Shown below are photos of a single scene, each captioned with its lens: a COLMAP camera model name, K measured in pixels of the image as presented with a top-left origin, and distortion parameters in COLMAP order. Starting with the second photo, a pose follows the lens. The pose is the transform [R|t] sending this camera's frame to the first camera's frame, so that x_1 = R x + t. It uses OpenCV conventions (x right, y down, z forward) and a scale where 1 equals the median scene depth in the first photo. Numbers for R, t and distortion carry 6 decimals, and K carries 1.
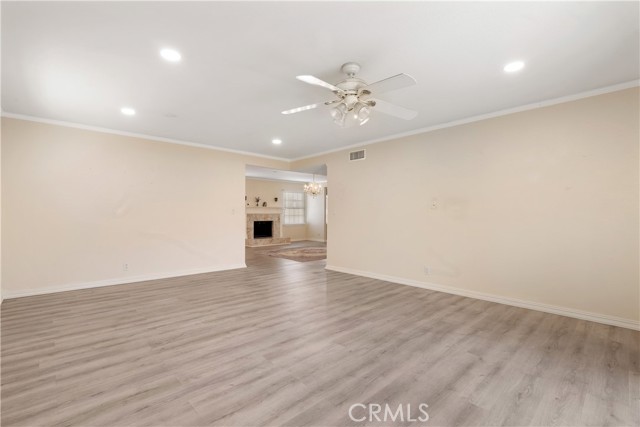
lens RADIAL K [[293.4, 0, 317.8], [0, 293.4, 210.8], [0, 0, 1]] dist [0.000095, -0.000083]
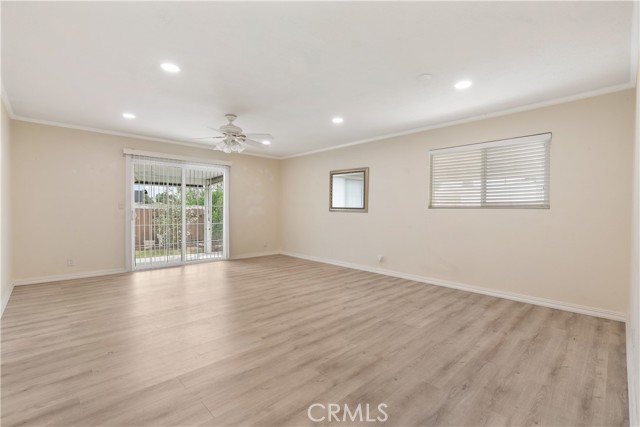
lens RADIAL K [[293.4, 0, 317.8], [0, 293.4, 210.8], [0, 0, 1]] dist [0.000095, -0.000083]
pose [[-0.999910, -0.010020, -0.008922, -0.275009], [-0.009945, 0.999916, -0.008351, 0.021736], [0.009005, -0.008262, -0.999925, 2.063882]]
